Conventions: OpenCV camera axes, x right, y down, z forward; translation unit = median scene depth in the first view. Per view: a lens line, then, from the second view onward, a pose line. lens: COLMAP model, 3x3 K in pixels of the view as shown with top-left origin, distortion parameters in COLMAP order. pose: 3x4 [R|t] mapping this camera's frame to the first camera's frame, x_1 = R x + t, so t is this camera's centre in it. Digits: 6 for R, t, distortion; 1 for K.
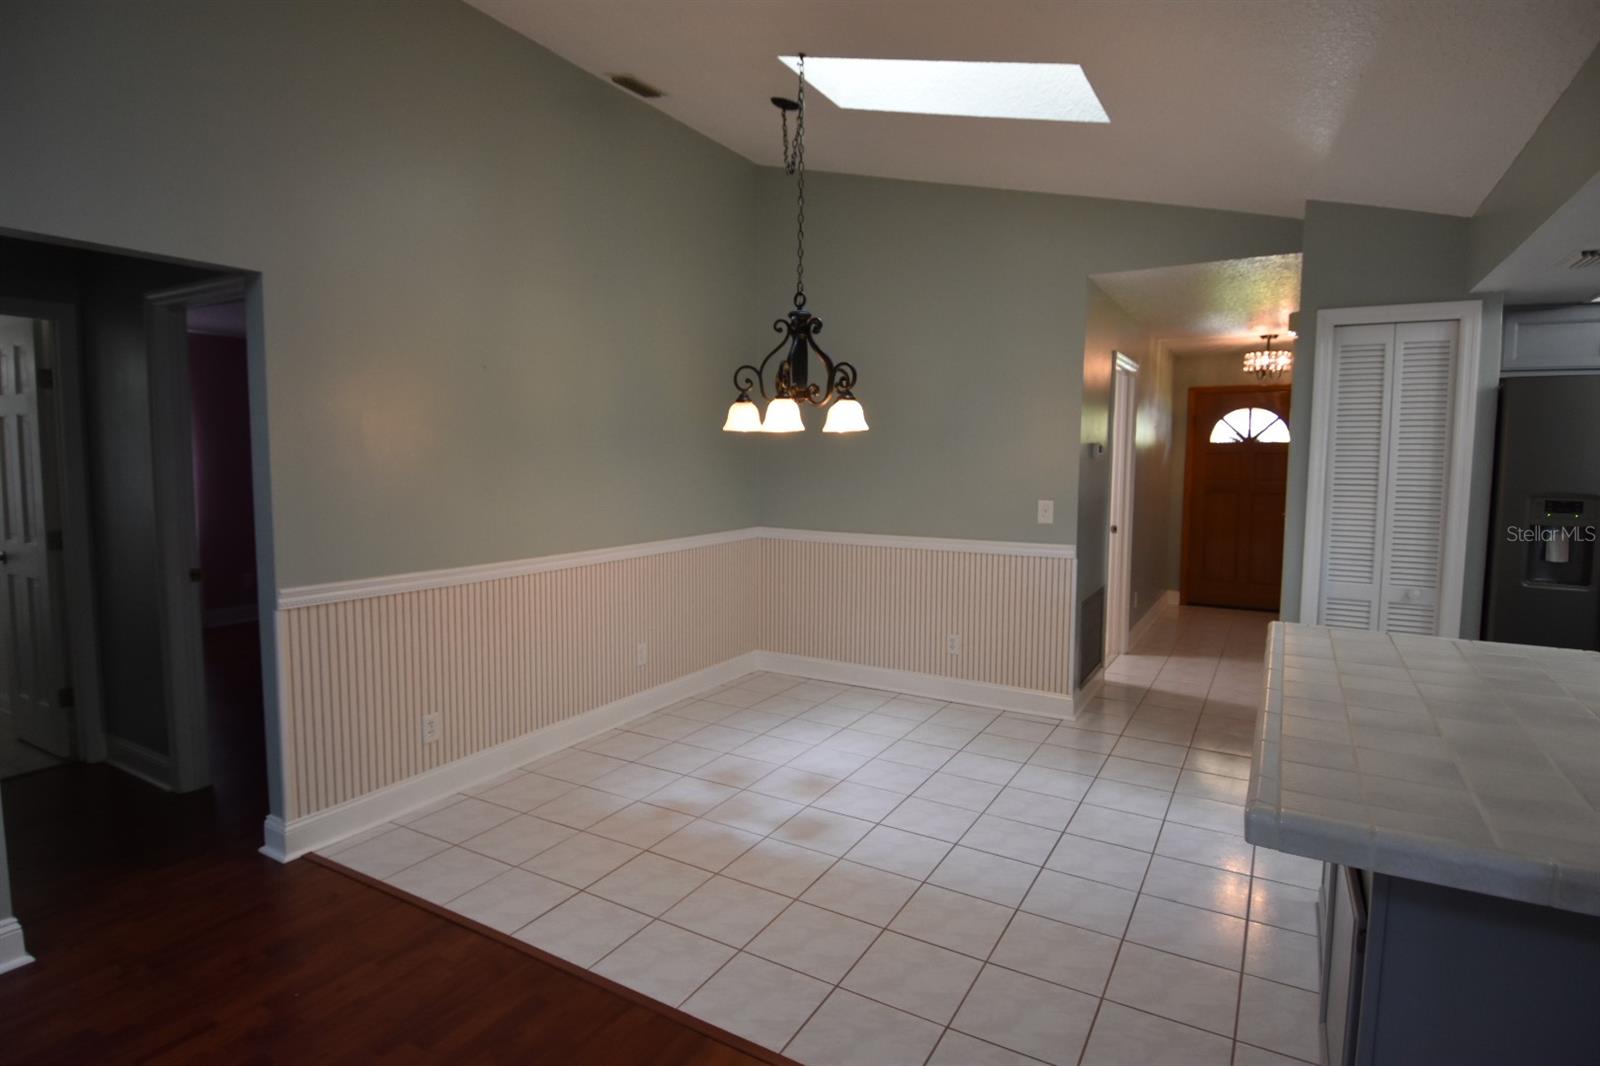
lens RADIAL K [[831.7, 0, 796.1], [0, 831.7, 523.3], [0, 0, 1]] dist [0.049220, -0.051907]
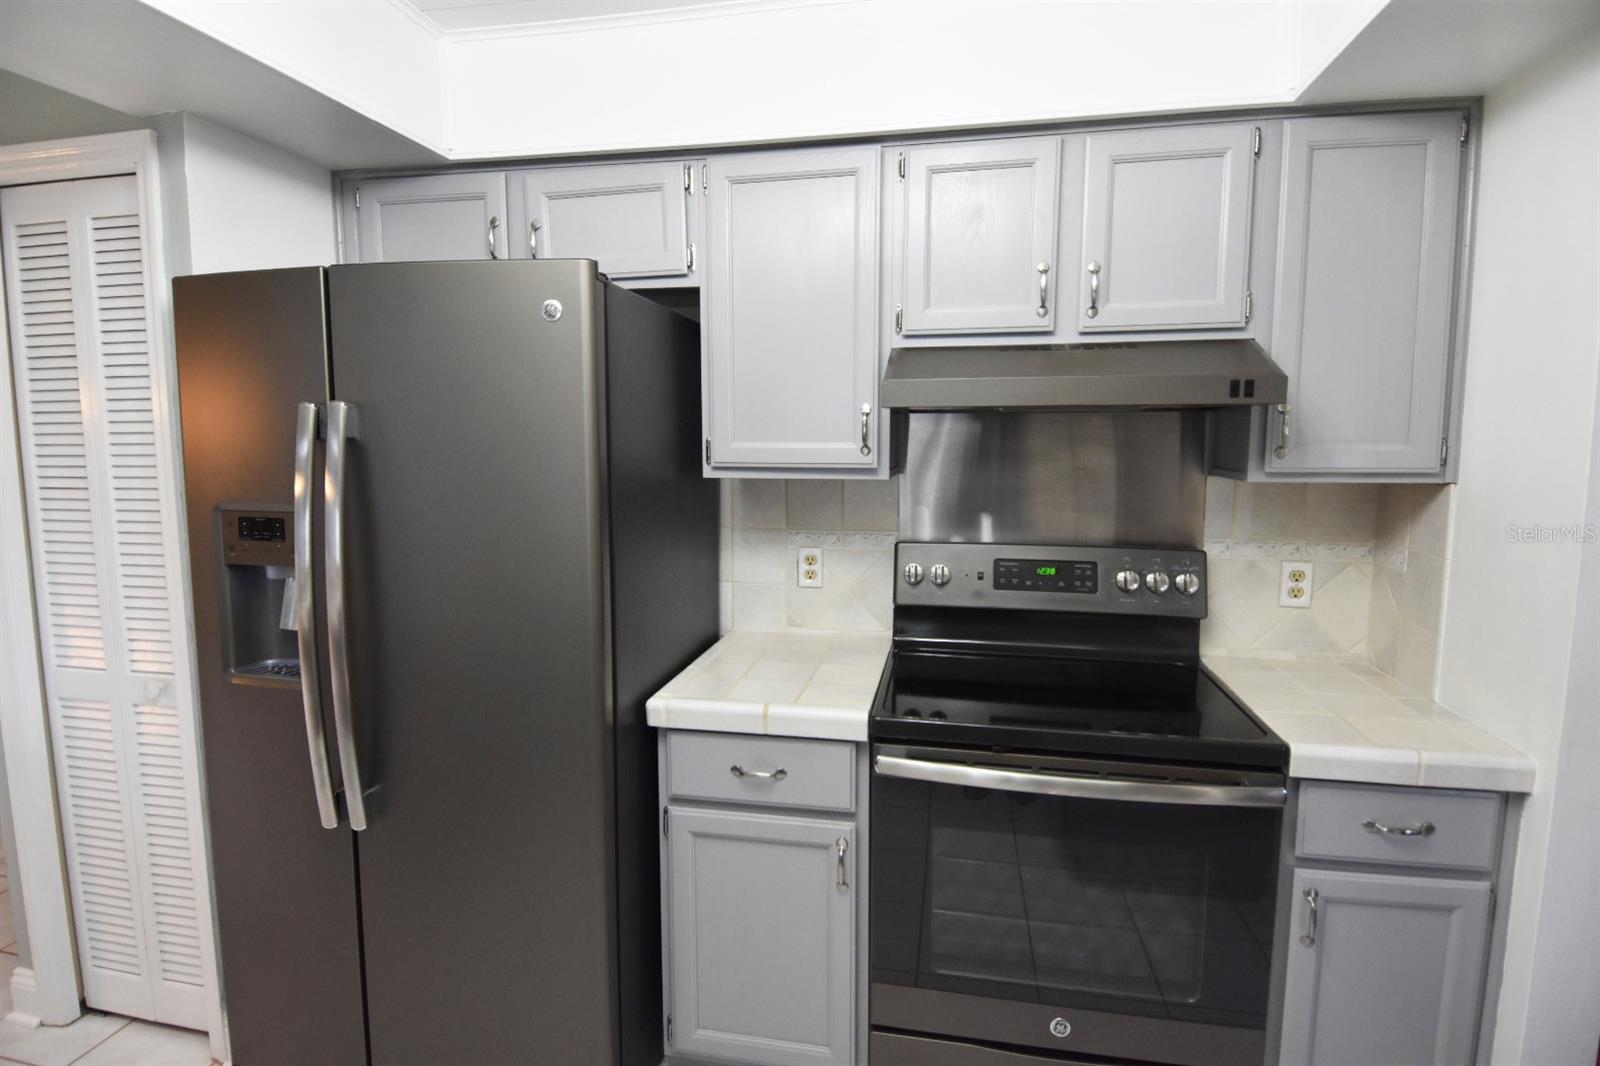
lens RADIAL K [[831.7, 0, 796.1], [0, 831.7, 523.3], [0, 0, 1]] dist [0.049220, -0.051907]
pose [[0.946194, -0.041303, 0.320953, 0.739591], [0.034003, 0.999020, 0.028319, -0.018104], [-0.321808, -0.015882, 0.946672, 0.275052]]
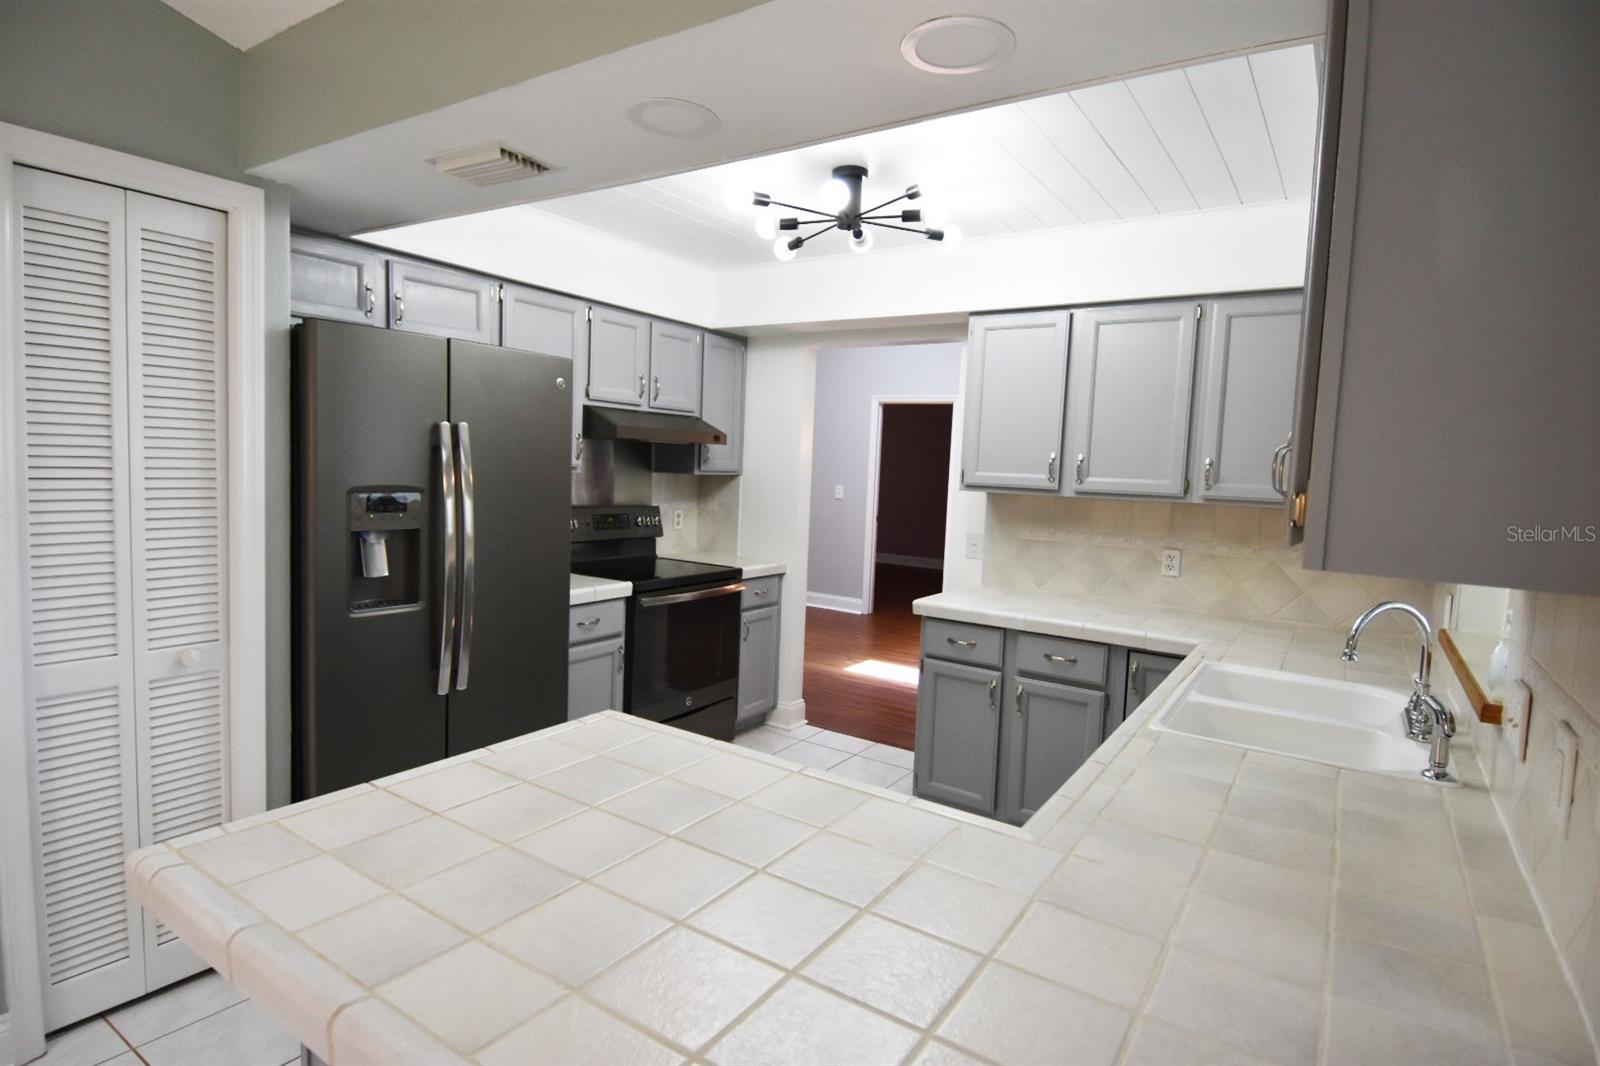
lens RADIAL K [[831.7, 0, 796.1], [0, 831.7, 523.3], [0, 0, 1]] dist [0.049220, -0.051907]
pose [[0.059211, -0.077351, 0.995244, 0.129063], [0.042748, 0.996275, 0.074888, -0.029843], [-0.997330, 0.038111, 0.062297, 0.404767]]
